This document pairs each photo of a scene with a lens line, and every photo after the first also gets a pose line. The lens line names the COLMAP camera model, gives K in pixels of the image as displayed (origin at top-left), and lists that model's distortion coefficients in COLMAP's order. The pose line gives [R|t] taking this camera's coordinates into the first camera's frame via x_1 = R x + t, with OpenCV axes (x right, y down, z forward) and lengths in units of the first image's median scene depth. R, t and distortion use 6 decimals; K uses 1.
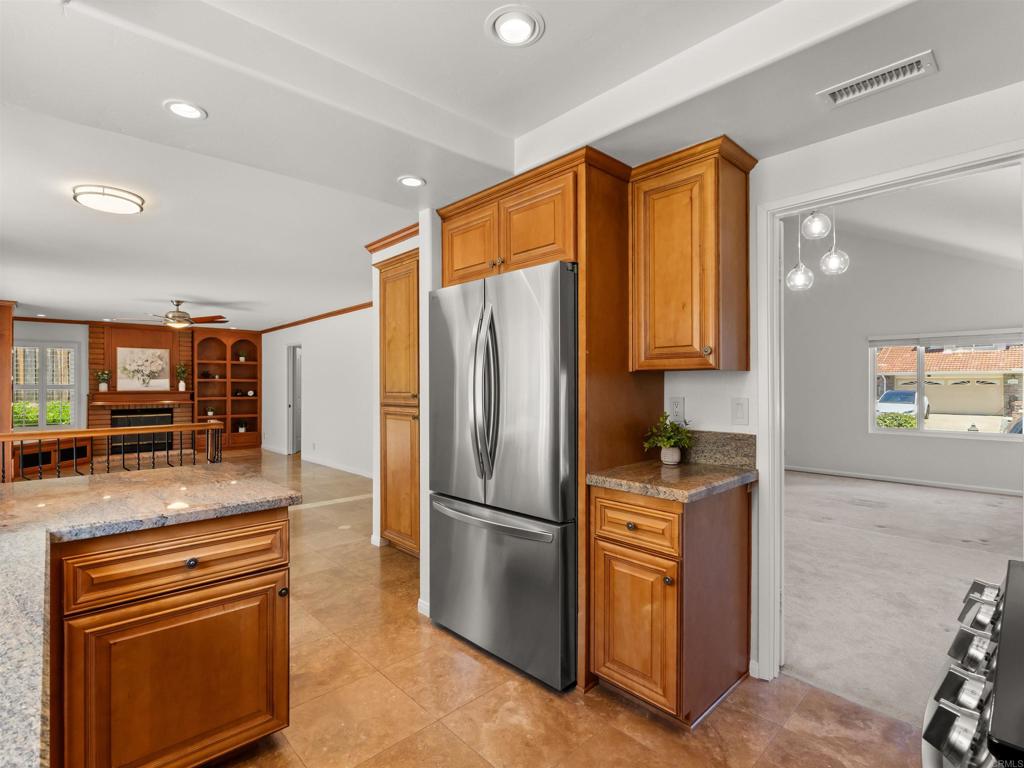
lens RADIAL K [[496.1, 0, 512.0], [0, 496.1, 384.0], [0, 0, 1]] dist [-0.003027, -0.000731]
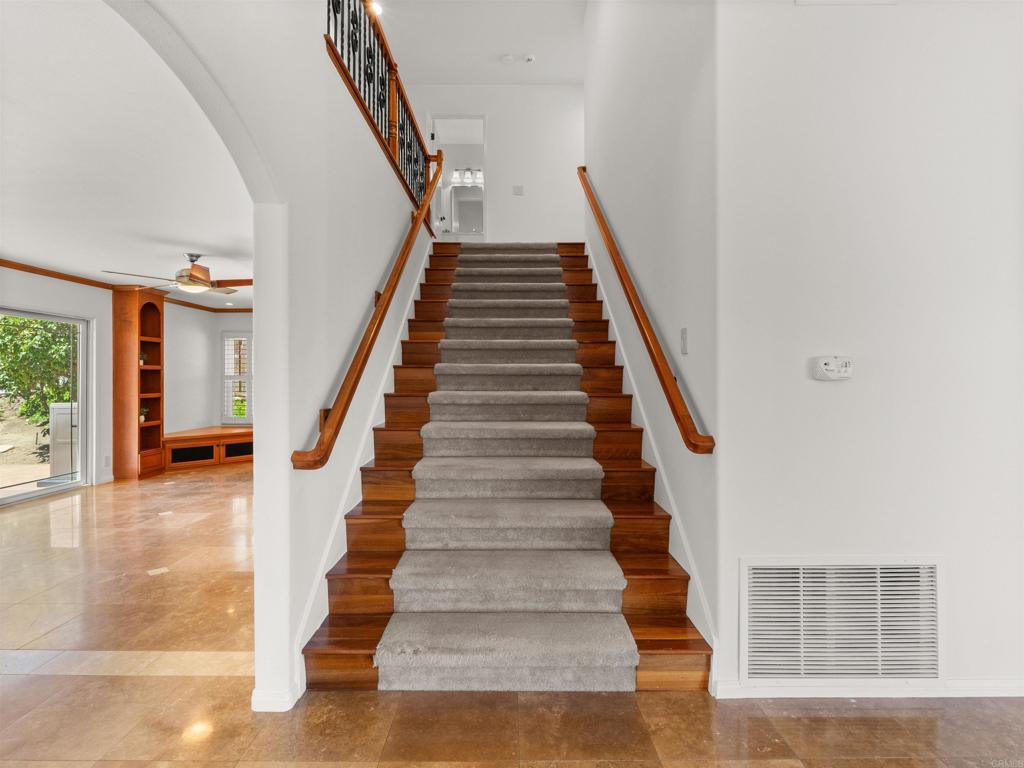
lens RADIAL K [[494.6, 0, 512.1], [0, 494.6, 374.4], [0, 0, 1]] dist [-0.001248, -0.000481]
pose [[0.734768, -0.000997, -0.678318, 0.131222], [0.001368, 0.999999, 0.000011, 0.002498], [0.678317, -0.000936, 0.734769, 0.791937]]
